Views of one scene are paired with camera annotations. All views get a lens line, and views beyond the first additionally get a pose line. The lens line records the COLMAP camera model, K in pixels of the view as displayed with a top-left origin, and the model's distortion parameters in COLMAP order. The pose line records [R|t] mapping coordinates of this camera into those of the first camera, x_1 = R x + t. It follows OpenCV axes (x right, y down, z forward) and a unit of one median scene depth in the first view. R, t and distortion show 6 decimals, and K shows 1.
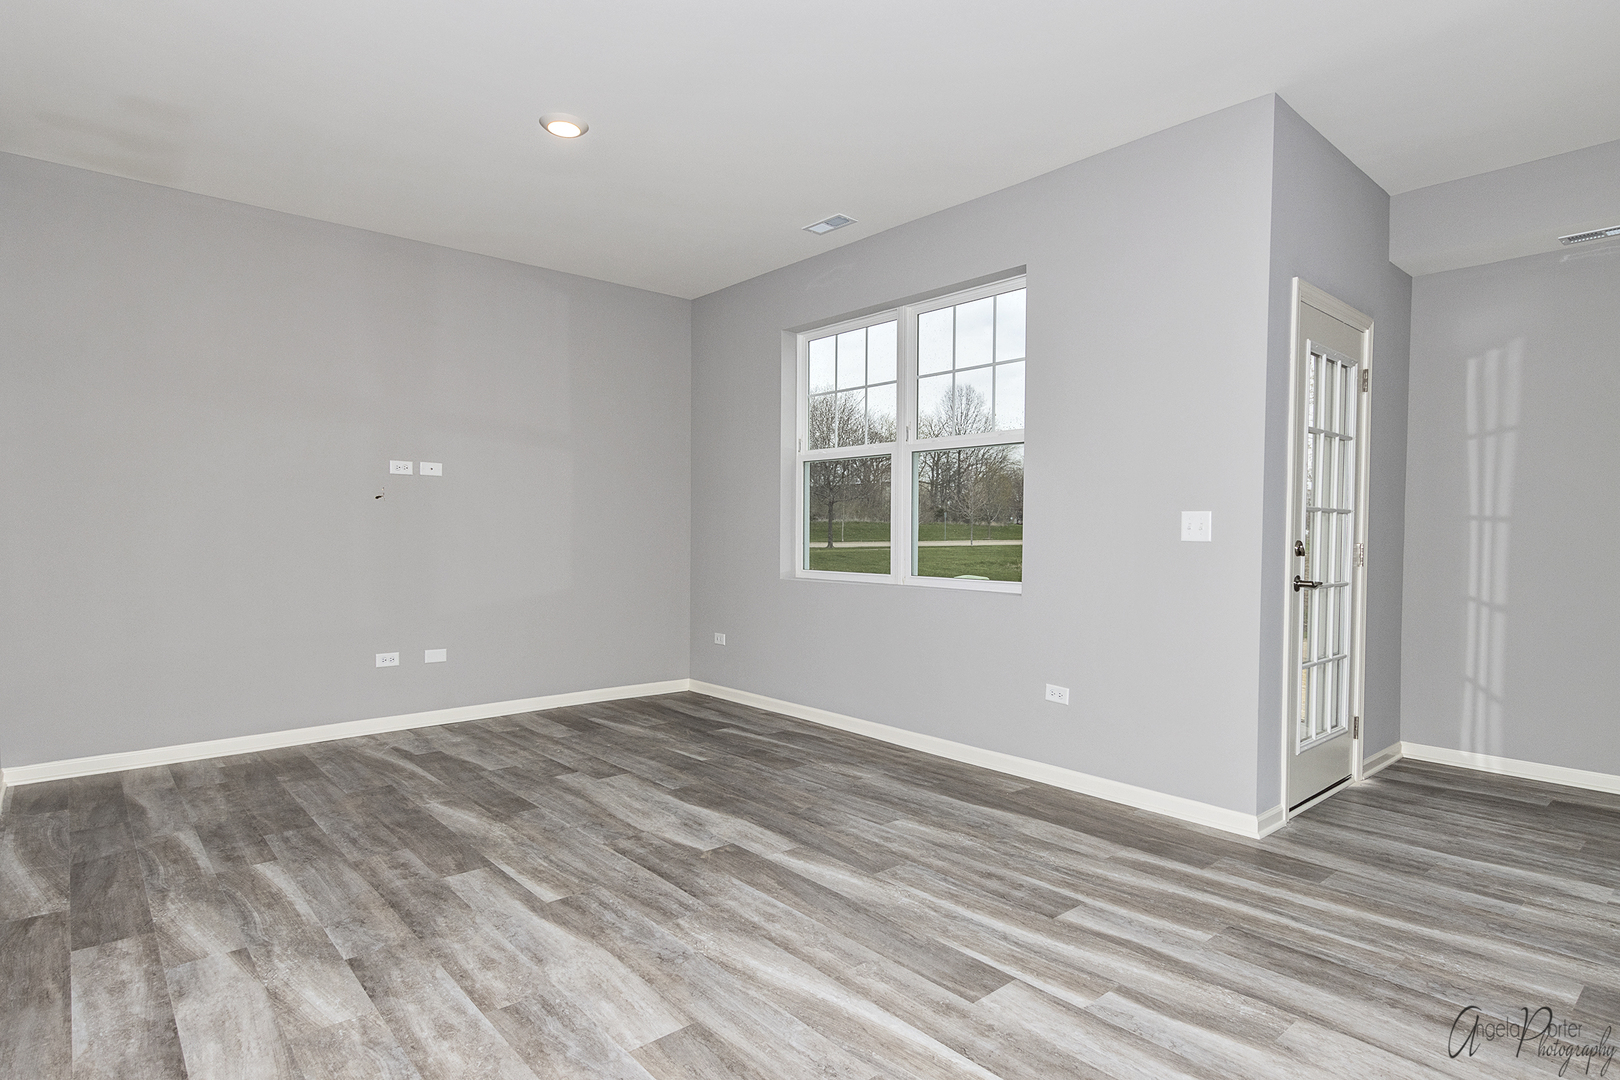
lens RADIAL K [[861.9, 0, 829.5], [0, 861.9, 546.1], [0, 0, 1]] dist [0.006026, 0.000380]
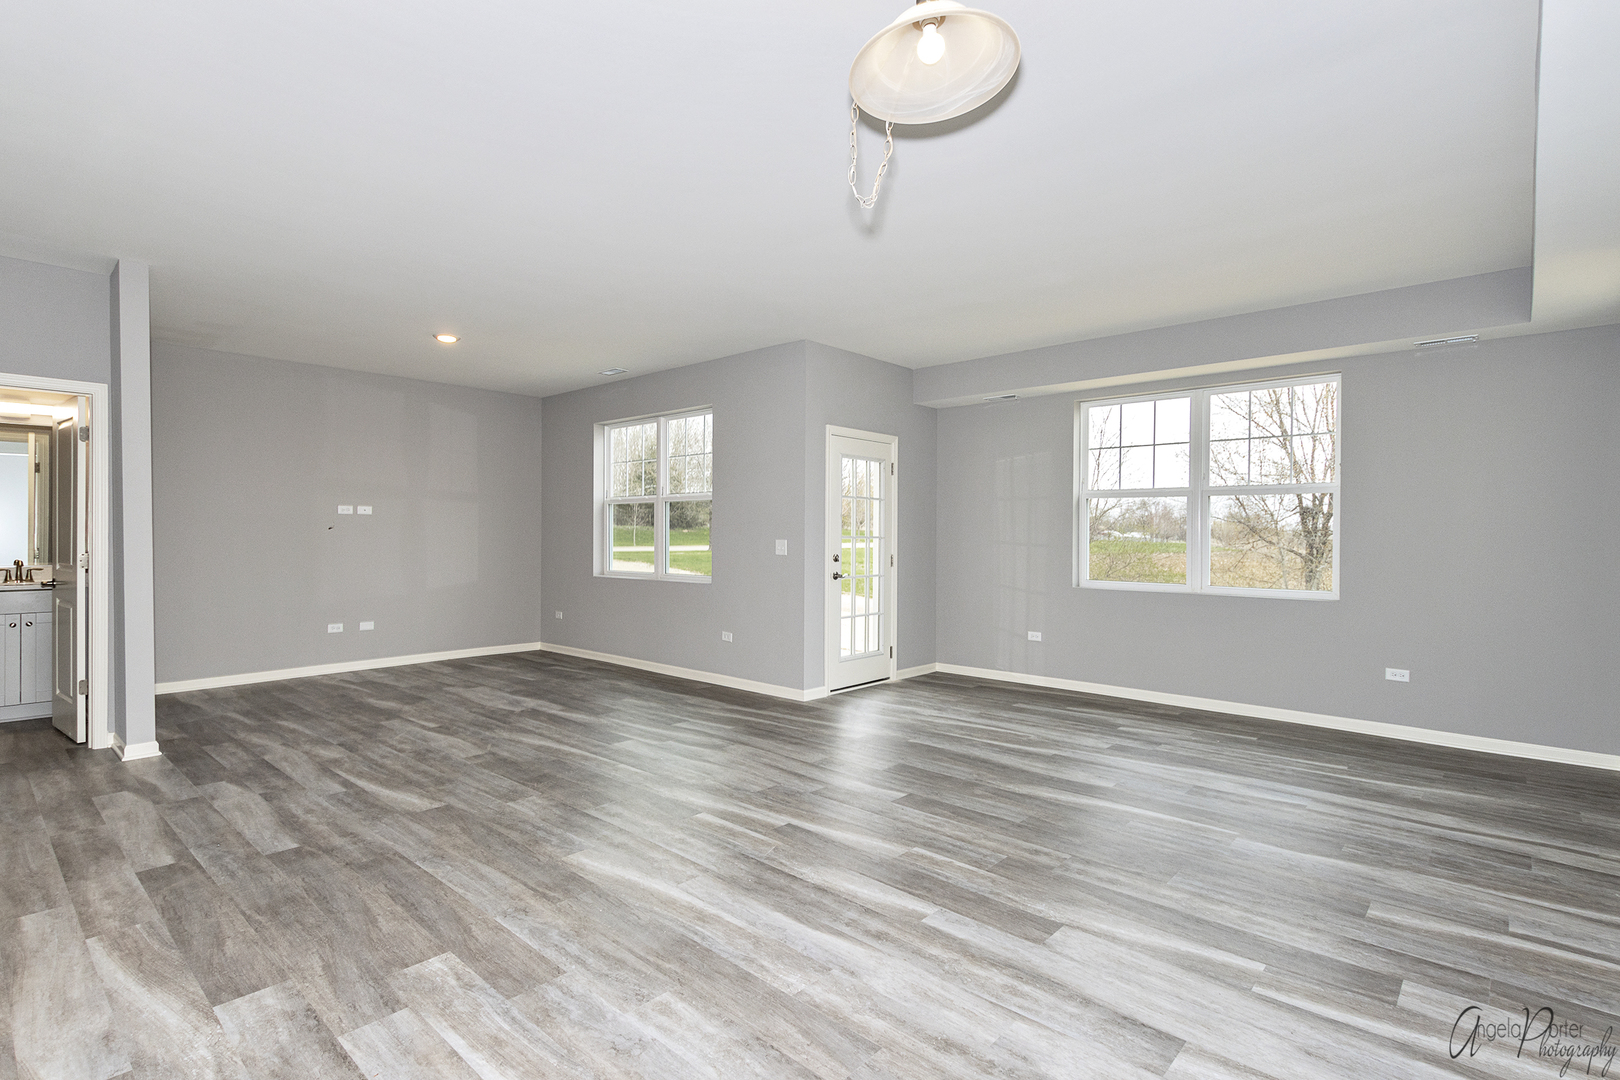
lens RADIAL K [[770.2, 0, 821.5], [0, 770.2, 537.4], [0, 0, 1]] dist [0.014708, -0.000581]
pose [[0.992421, -0.001489, 0.122874, 0.317082], [0.003412, 0.999875, -0.015439, -0.019481], [-0.122835, 0.015741, 0.992302, -0.822680]]
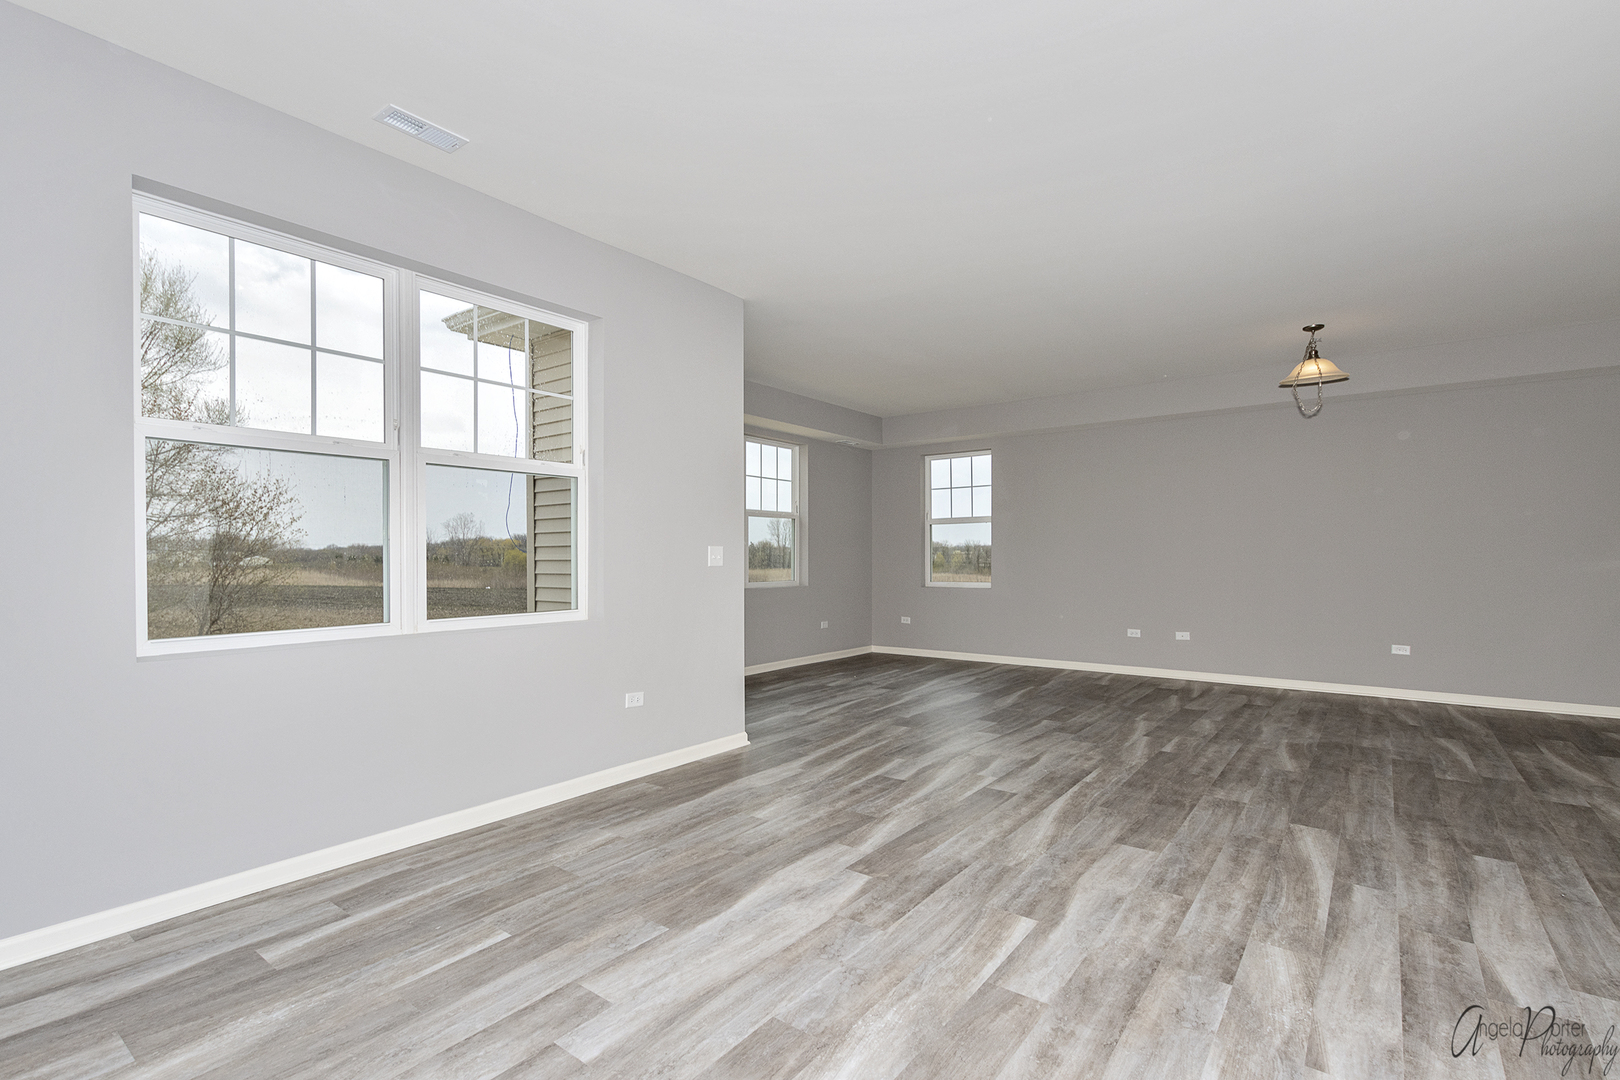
lens RADIAL K [[738.6, 0, 812.1], [0, 738.6, 558.8], [0, 0, 1]] dist [0.007628, -0.000538]
pose [[-0.185451, -0.010871, 0.982593, -0.921408], [0.018264, 0.999728, 0.014507, -0.035460], [-0.982484, 0.020636, -0.185202, 1.139135]]
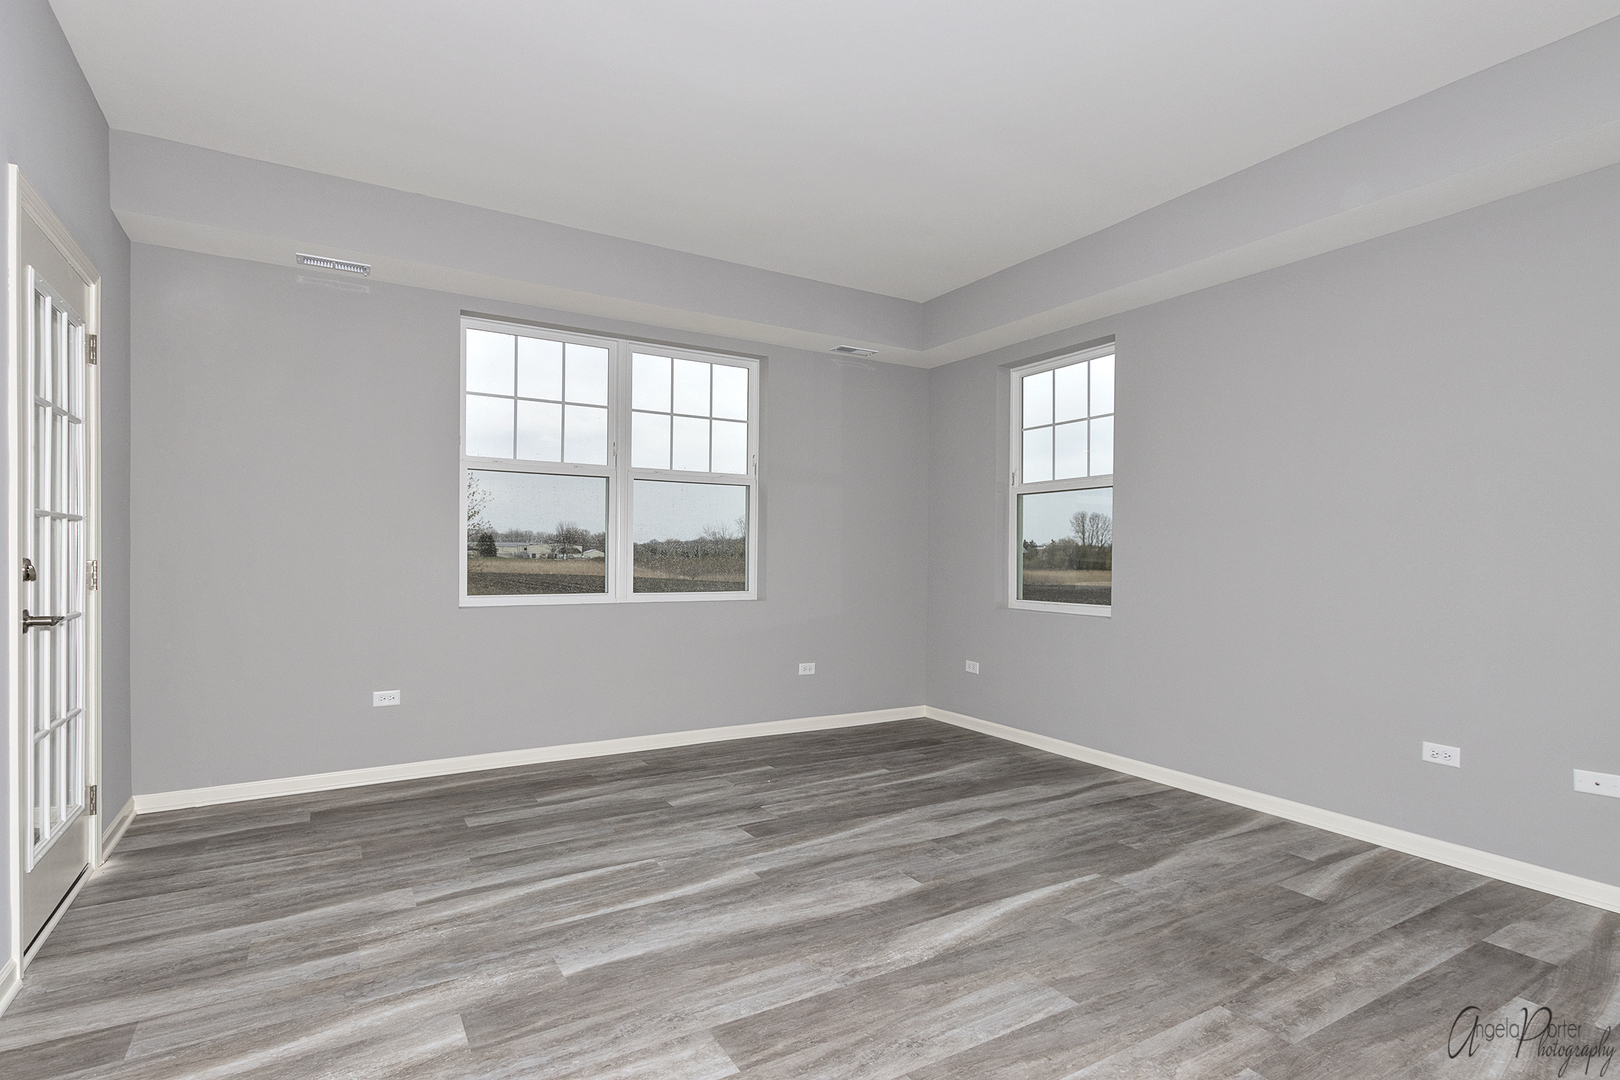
lens RADIAL K [[793.3, 0, 794.3], [0, 793.3, 562.0], [0, 0, 1]] dist [0.011501, -0.000711]
pose [[0.199468, -0.016213, 0.979770, 0.050956], [0.009585, 0.999848, 0.014594, -0.007211], [-0.979858, 0.006480, 0.199593, 0.306428]]
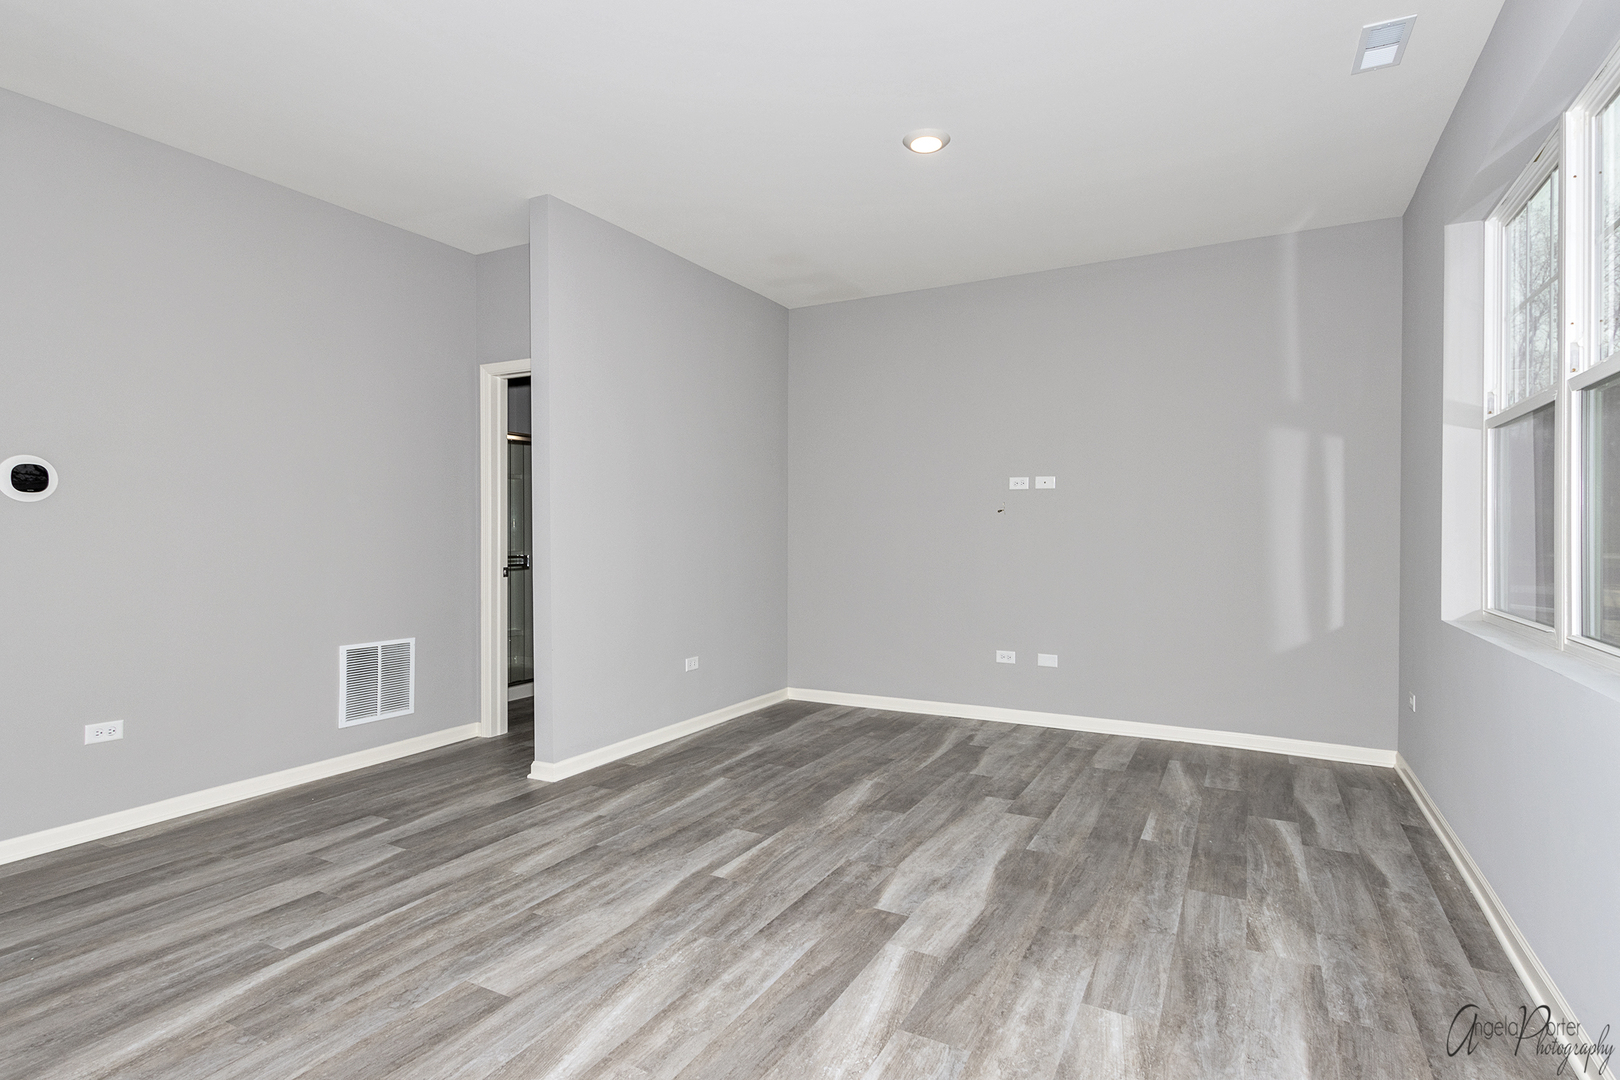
lens RADIAL K [[817.4, 0, 823.8], [0, 817.4, 545.0], [0, 0, 1]] dist [0.017767, -0.000840]
pose [[0.341259, 0.009079, -0.939925, 0.582486], [-0.014615, 0.999884, 0.004352, -0.020351], [0.939856, 0.012252, 0.341352, 0.613586]]
